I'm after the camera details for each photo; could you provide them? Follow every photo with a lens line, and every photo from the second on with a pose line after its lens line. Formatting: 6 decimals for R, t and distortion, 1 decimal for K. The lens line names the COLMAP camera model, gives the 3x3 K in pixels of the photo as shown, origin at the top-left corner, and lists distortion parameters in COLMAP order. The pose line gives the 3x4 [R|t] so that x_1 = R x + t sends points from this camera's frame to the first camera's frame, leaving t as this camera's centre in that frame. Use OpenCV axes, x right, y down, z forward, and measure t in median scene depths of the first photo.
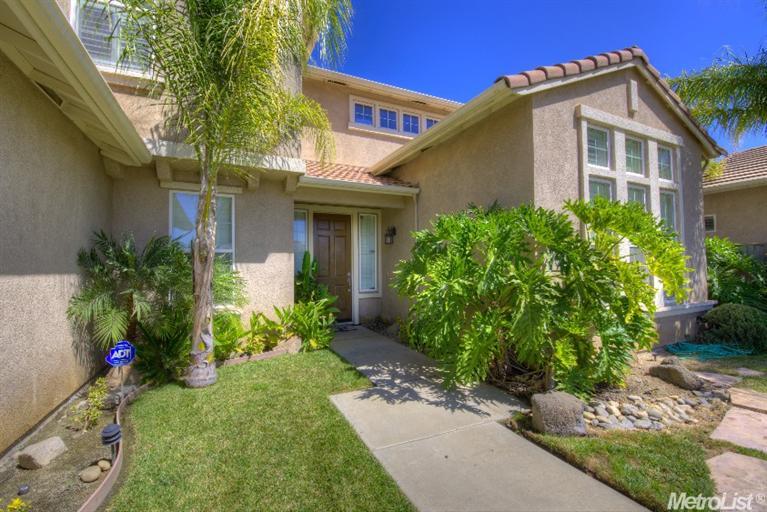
lens RADIAL K [[334.7, 0, 382.3], [0, 334.7, 253.7], [0, 0, 1]] dist [-0.009241, -0.005321]
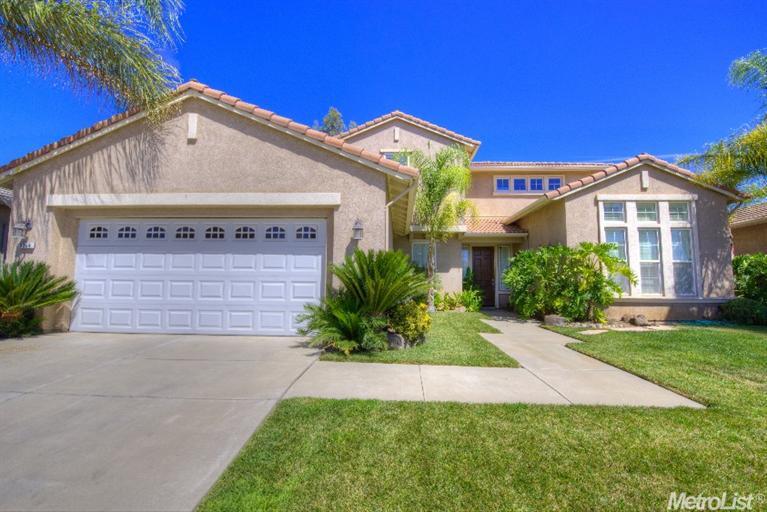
lens RADIAL K [[334.7, 0, 382.5], [0, 334.7, 256.6], [0, 0, 1]] dist [-0.009241, -0.005321]
pose [[0.880868, -0.023473, -0.472780, 0.316171], [-0.000812, 0.998693, -0.051097, 0.038314], [0.473361, 0.045394, 0.879698, -1.183650]]
